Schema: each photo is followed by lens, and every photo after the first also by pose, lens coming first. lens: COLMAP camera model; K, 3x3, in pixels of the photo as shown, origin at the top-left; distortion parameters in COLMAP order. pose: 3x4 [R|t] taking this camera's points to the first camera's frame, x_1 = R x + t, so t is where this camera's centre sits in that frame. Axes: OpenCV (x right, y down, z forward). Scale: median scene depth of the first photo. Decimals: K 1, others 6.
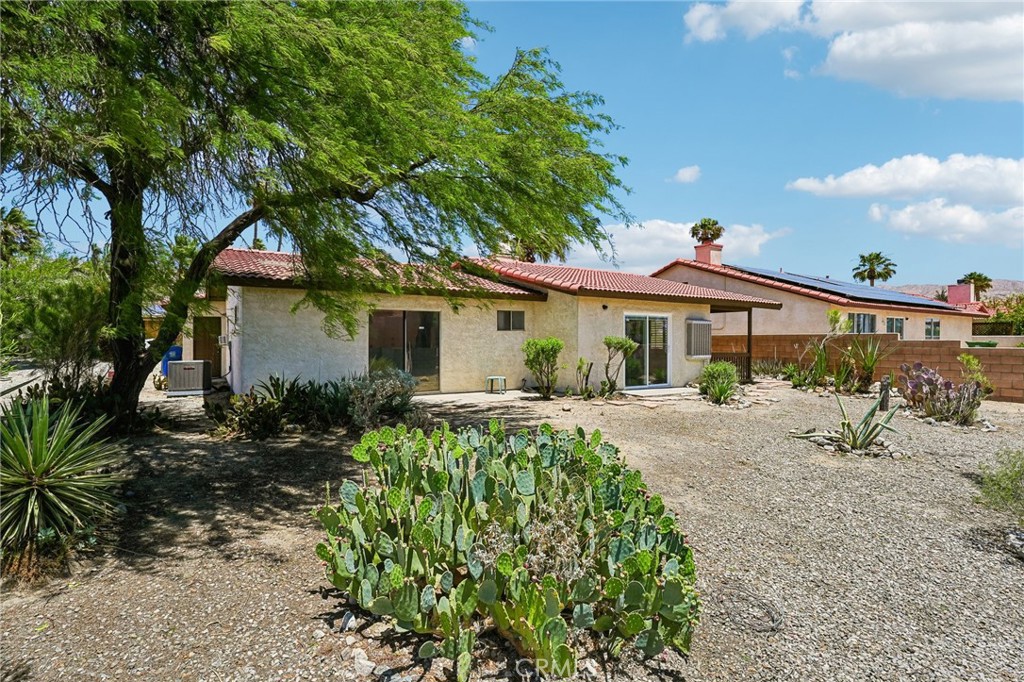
lens RADIAL K [[497.2, 0, 513.8], [0, 497.2, 343.1], [0, 0, 1]] dist [-0.001784, -0.000262]
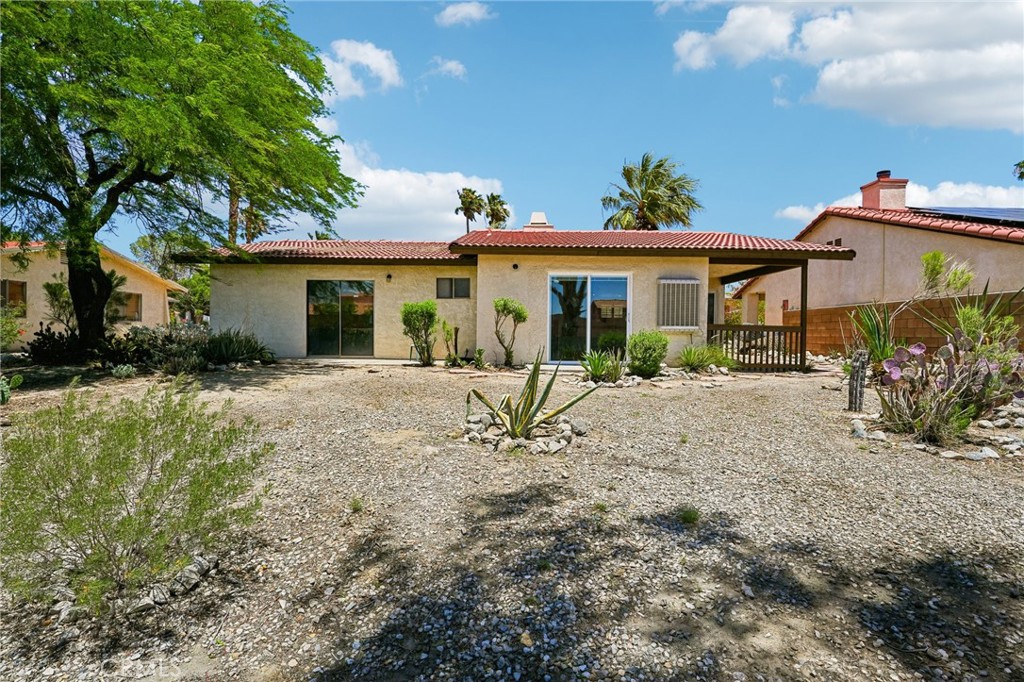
lens RADIAL K [[497.2, 0, 513.0], [0, 497.2, 338.9], [0, 0, 1]] dist [-0.001784, -0.000262]
pose [[0.845048, 0.011581, -0.534565, 0.603110], [-0.012935, 0.999916, 0.001215, 0.049902], [0.534534, 0.005888, 0.845126, 0.247217]]
